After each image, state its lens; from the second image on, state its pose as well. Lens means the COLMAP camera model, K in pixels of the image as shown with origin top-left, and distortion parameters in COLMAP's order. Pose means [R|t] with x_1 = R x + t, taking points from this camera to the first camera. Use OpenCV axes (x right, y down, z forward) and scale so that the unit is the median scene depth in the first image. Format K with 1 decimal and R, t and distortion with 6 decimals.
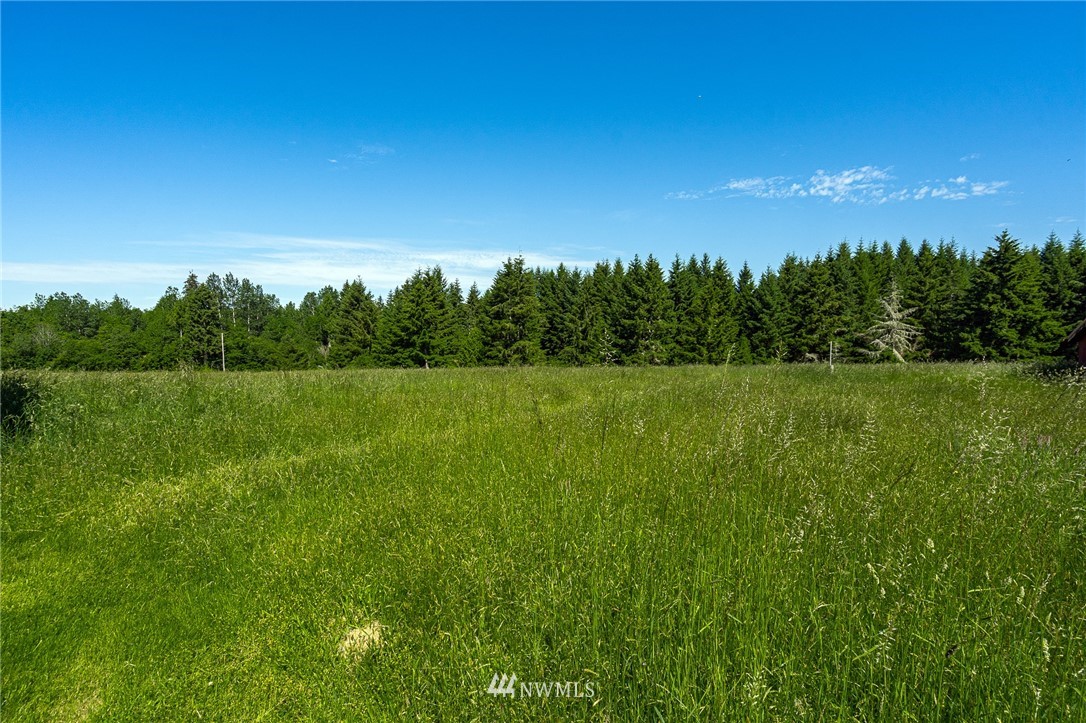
lens RADIAL K [[496.3, 0, 540.9], [0, 496.3, 359.7], [0, 0, 1]] dist [0.002610, -0.000180]
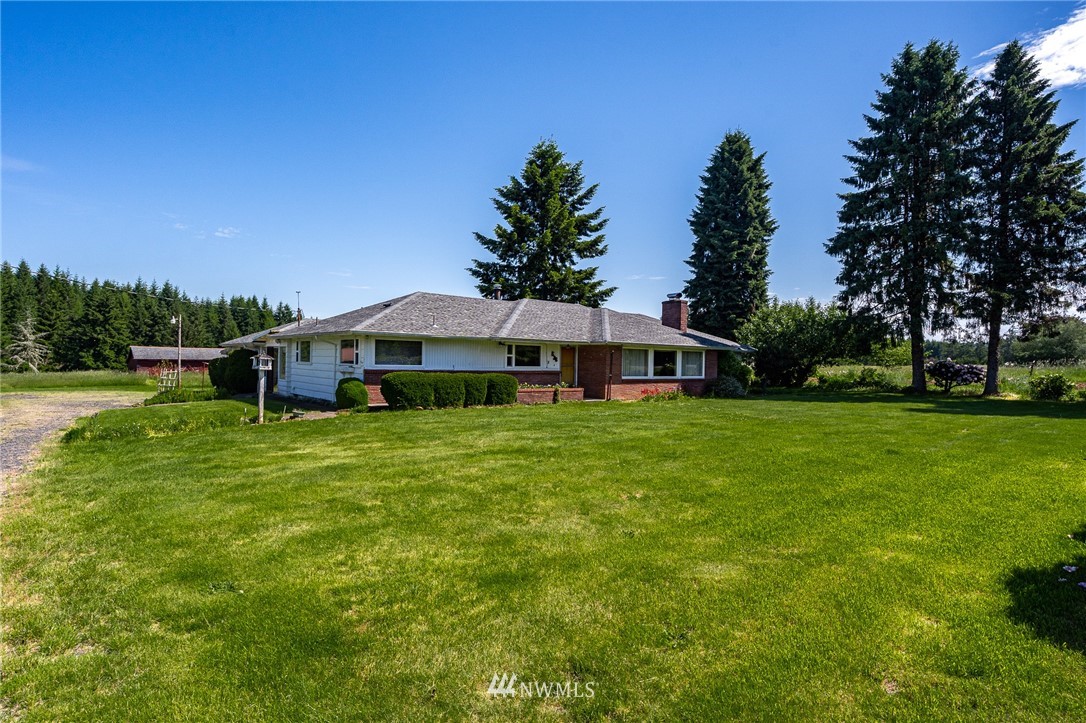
lens RADIAL K [[549.1, 0, 543.0], [0, 549.1, 361.5], [0, 0, 1]] dist [-0.017900, -0.000051]
pose [[0.147864, 0.000785, 0.989007, -0.447986], [0.017274, 0.999845, -0.003376, 0.002074], [-0.988857, 0.017584, 0.147827, -0.491682]]
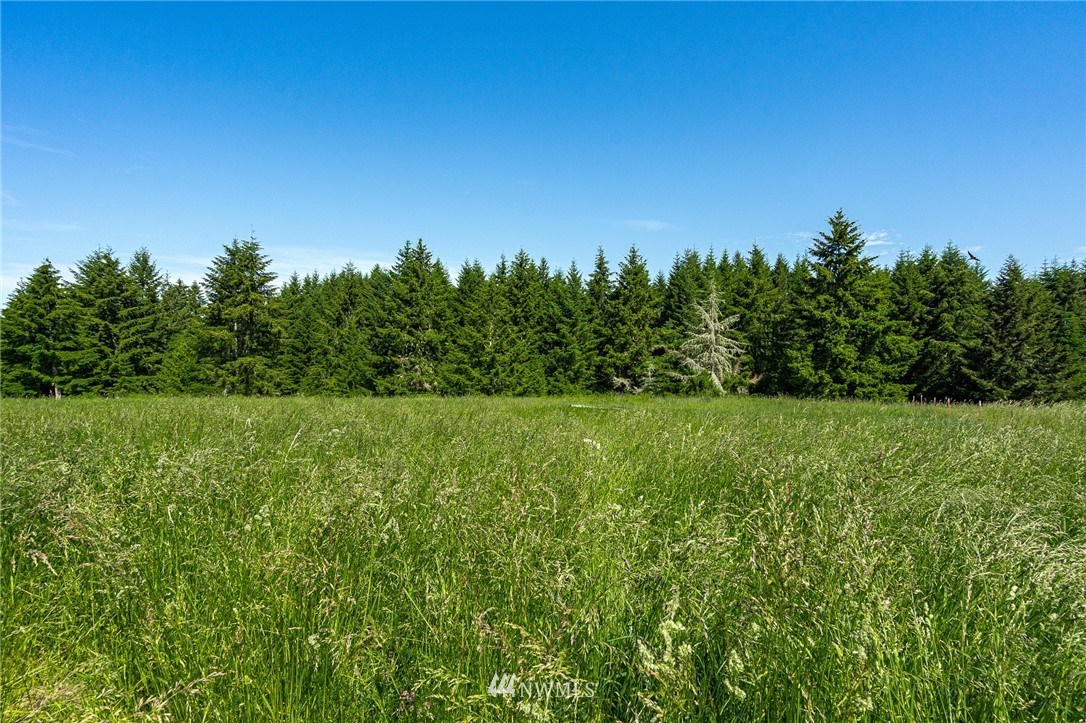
lens RADIAL K [[496.3, 0, 540.9], [0, 496.3, 359.7], [0, 0, 1]] dist [0.002610, -0.000180]
pose [[0.986975, 0.013356, 0.160319, 0.321938], [-0.005760, 0.998842, -0.047755, -0.003681], [-0.160771, 0.046209, 0.985909, 0.302187]]
